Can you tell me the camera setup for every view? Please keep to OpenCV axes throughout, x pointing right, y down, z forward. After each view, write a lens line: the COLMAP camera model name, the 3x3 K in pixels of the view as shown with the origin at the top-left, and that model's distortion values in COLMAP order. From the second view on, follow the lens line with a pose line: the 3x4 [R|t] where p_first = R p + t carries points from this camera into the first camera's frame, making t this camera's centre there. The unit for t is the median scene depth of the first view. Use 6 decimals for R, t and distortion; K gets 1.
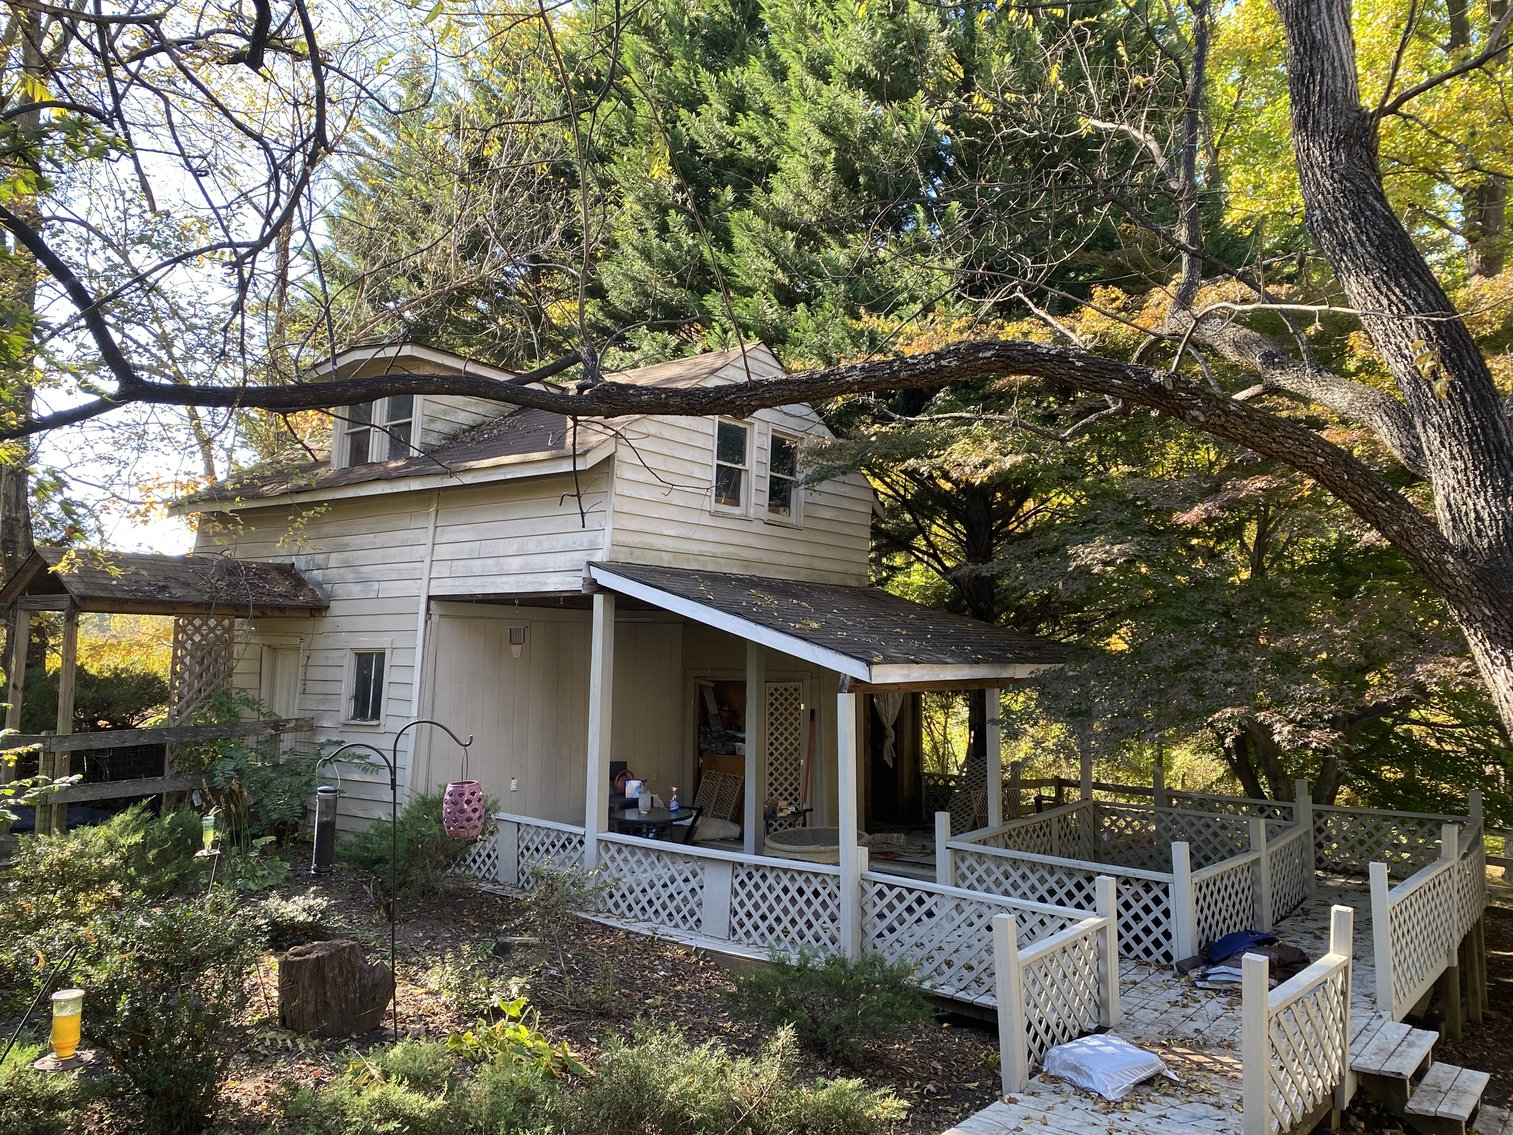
lens RADIAL K [[1121.2, 0, 763.8], [0, 1121.2, 558.0], [0, 0, 1]] dist [0.021227, -0.034962]
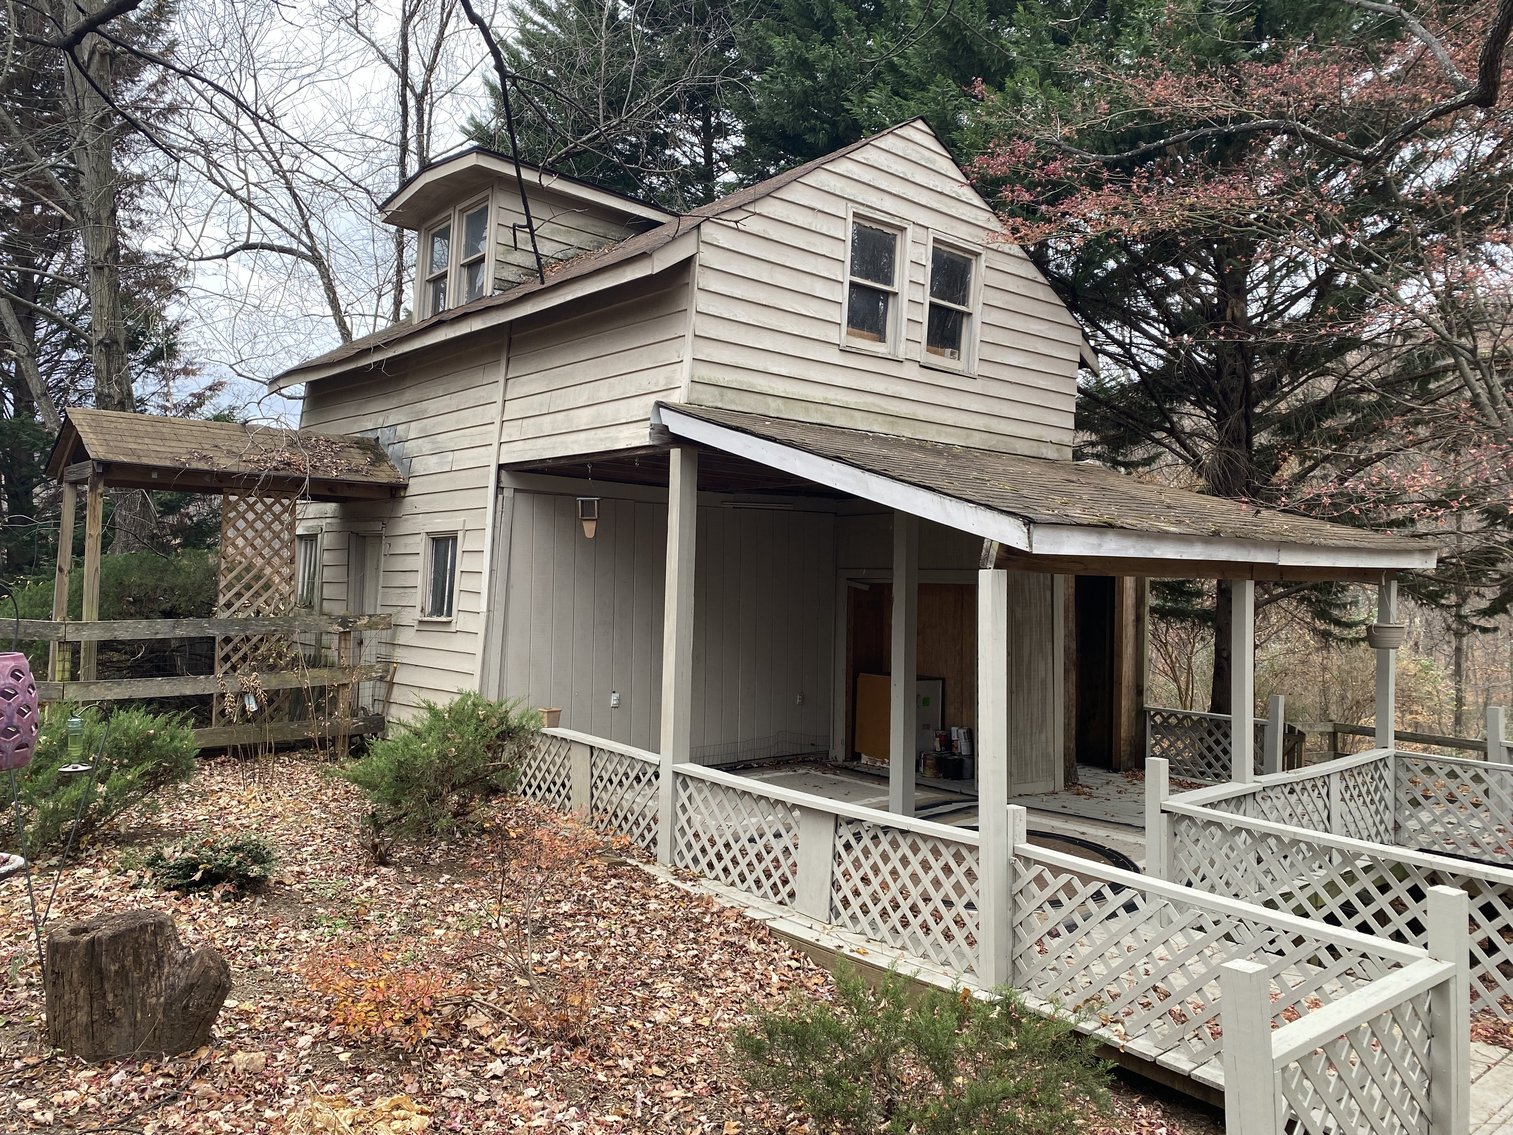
lens RADIAL K [[1121.2, 0, 750.4], [0, 1121.2, 567.9], [0, 0, 1]] dist [0.021227, -0.034962]
pose [[0.977090, 0.005935, -0.212744, 0.060240], [0.010133, 0.997180, 0.074360, 0.056961], [0.212585, -0.074812, 0.974274, 0.280618]]
